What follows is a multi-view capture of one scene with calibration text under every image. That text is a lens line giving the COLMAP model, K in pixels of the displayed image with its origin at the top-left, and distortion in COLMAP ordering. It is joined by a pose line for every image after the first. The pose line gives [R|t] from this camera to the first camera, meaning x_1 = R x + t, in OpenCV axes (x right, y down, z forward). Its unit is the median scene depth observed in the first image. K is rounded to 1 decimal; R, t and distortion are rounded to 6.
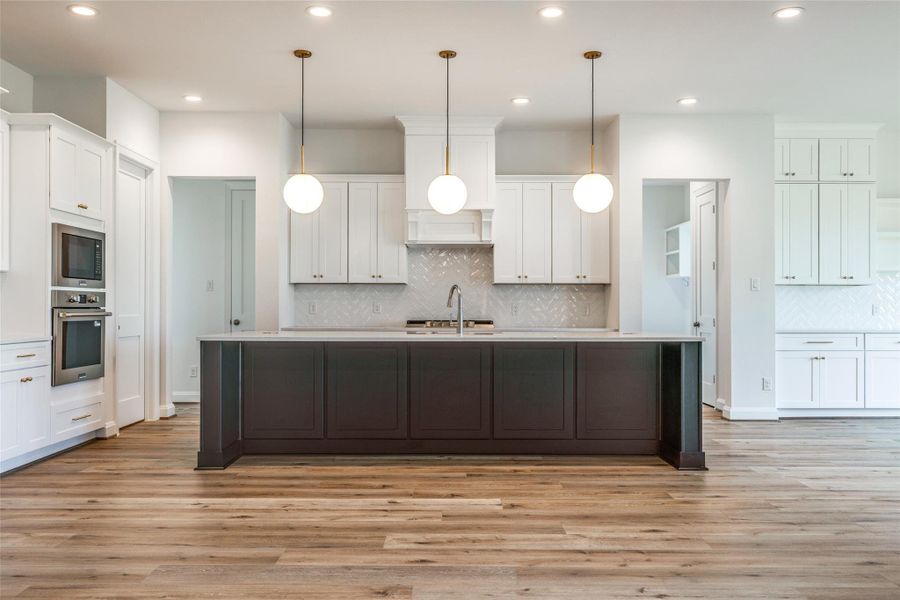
lens RADIAL K [[751.2, 0, 450.0], [0, 751.2, 300.0], [0, 0, 1]] dist [0.008354, 0.004680]
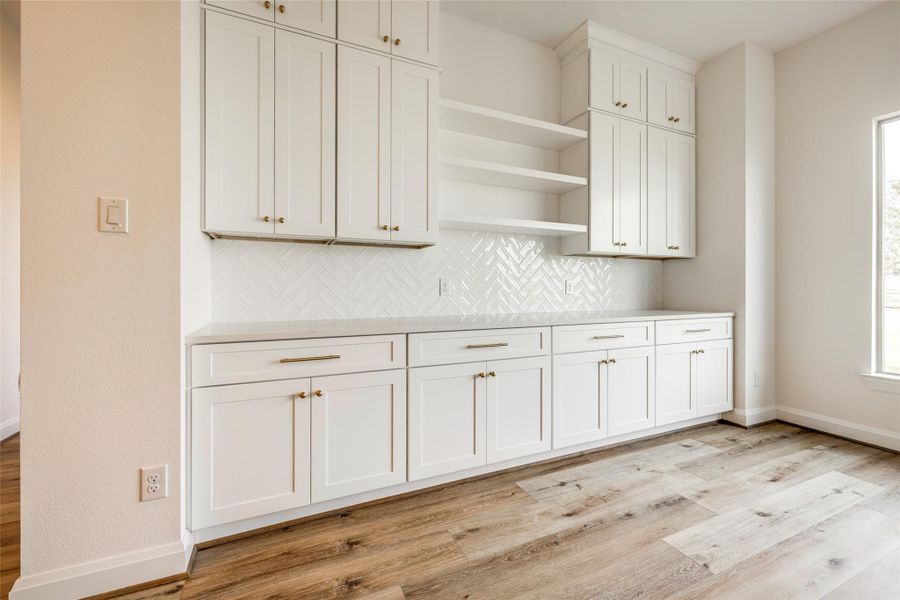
lens RADIAL K [[378.8, 0, 459.5], [0, 378.8, 288.9], [0, 0, 1]] dist [-0.001251, 0.000035]
pose [[0.907576, -0.001306, 0.419886, 0.531309], [-0.002458, 0.999961, 0.008424, 0.013836], [-0.419881, -0.008677, 0.907538, 0.844812]]
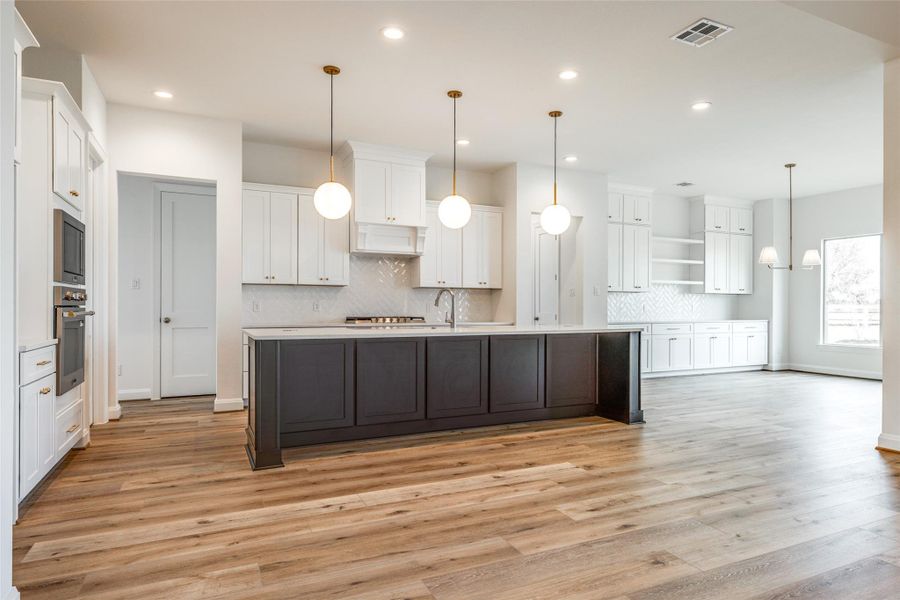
lens RADIAL K [[548.9, 0, 483.8], [0, 548.9, 305.7], [0, 0, 1]] dist [0.007492, 0.001037]
pose [[0.894527, 0.002085, 0.447009, -0.291010], [-0.006387, 0.999947, 0.008118, 0.000808], [-0.446968, -0.010117, 0.894493, 0.163561]]
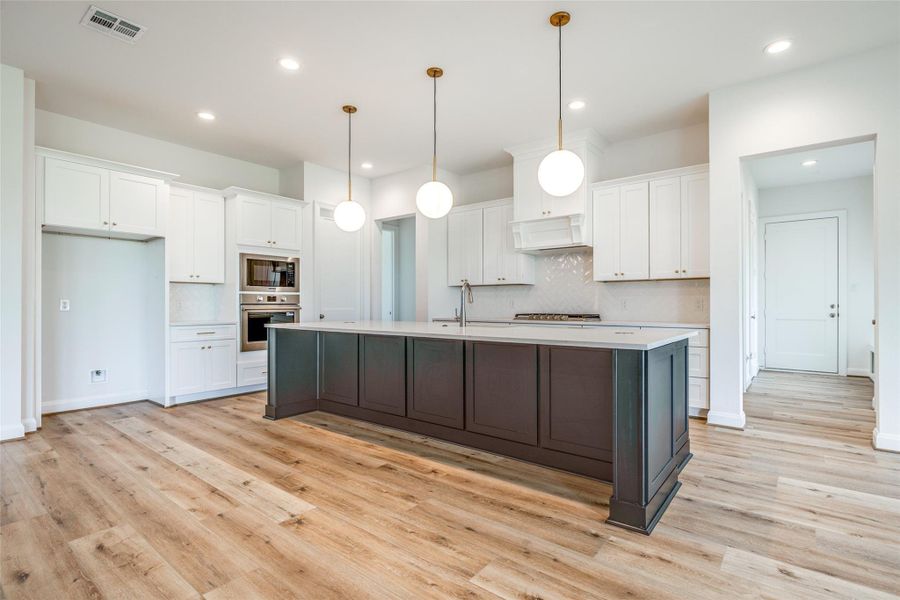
lens RADIAL K [[429.9, 0, 458.0], [0, 429.9, 301.0], [0, 0, 1]] dist [0.000221, 0.000859]
pose [[0.784292, -0.007386, -0.620347, 0.340714], [0.009078, 0.999959, -0.000428, 0.006324], [0.620325, -0.005296, 0.784327, 0.437419]]
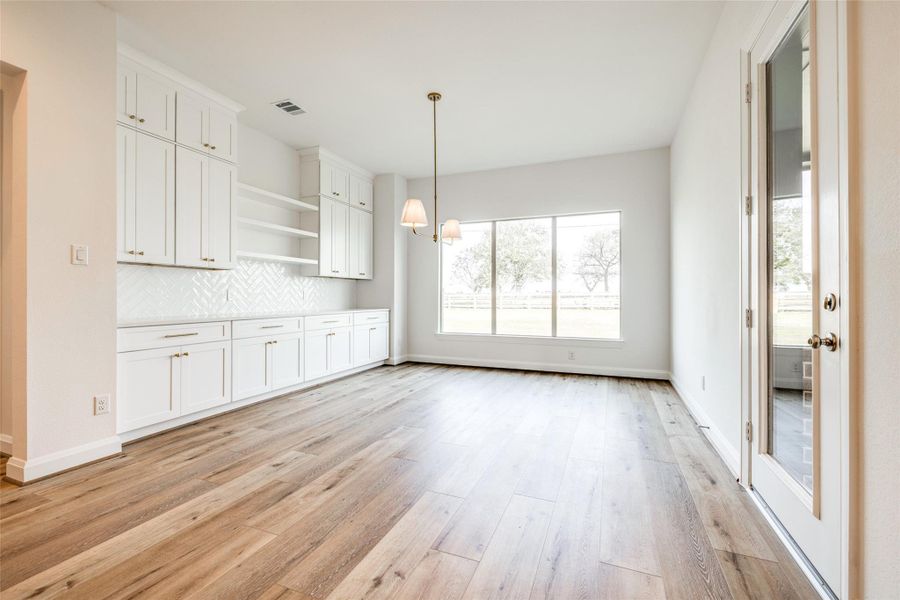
lens RADIAL K [[382.5, 0, 452.8], [0, 382.5, 296.5], [0, 0, 1]] dist [0.001331, 0.000201]
pose [[0.381803, -0.001035, 0.924243, 0.247366], [-0.010218, 0.999934, 0.005340, 0.010552], [-0.924187, -0.011483, 0.381767, 0.638957]]
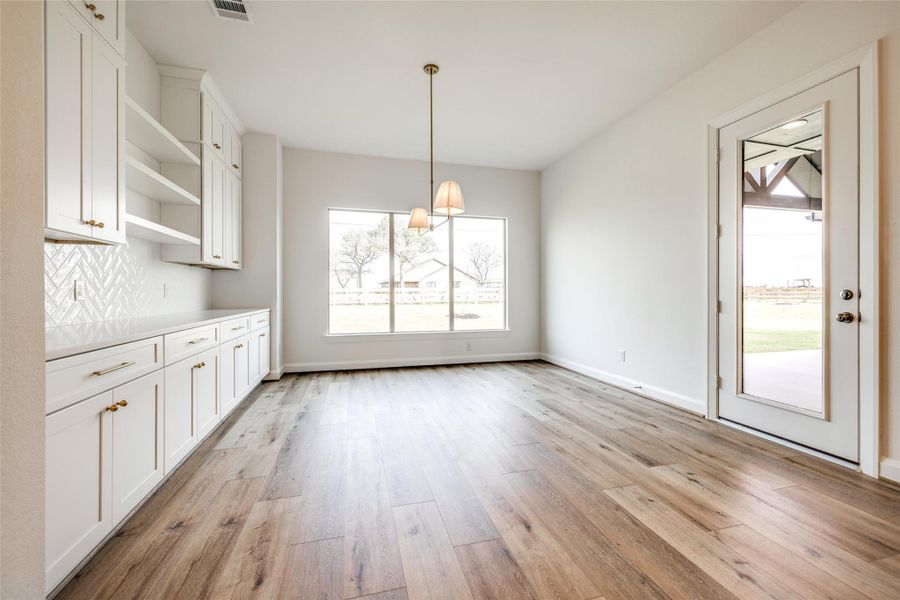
lens RADIAL K [[377.0, 0, 452.0], [0, 377.0, 293.8], [0, 0, 1]] dist [0.000115, 0.000214]
pose [[-0.263882, -0.003731, 0.964548, 0.269846], [-0.009836, 0.999951, 0.001177, 0.014778], [-0.964505, -0.009177, -0.263906, 0.976515]]
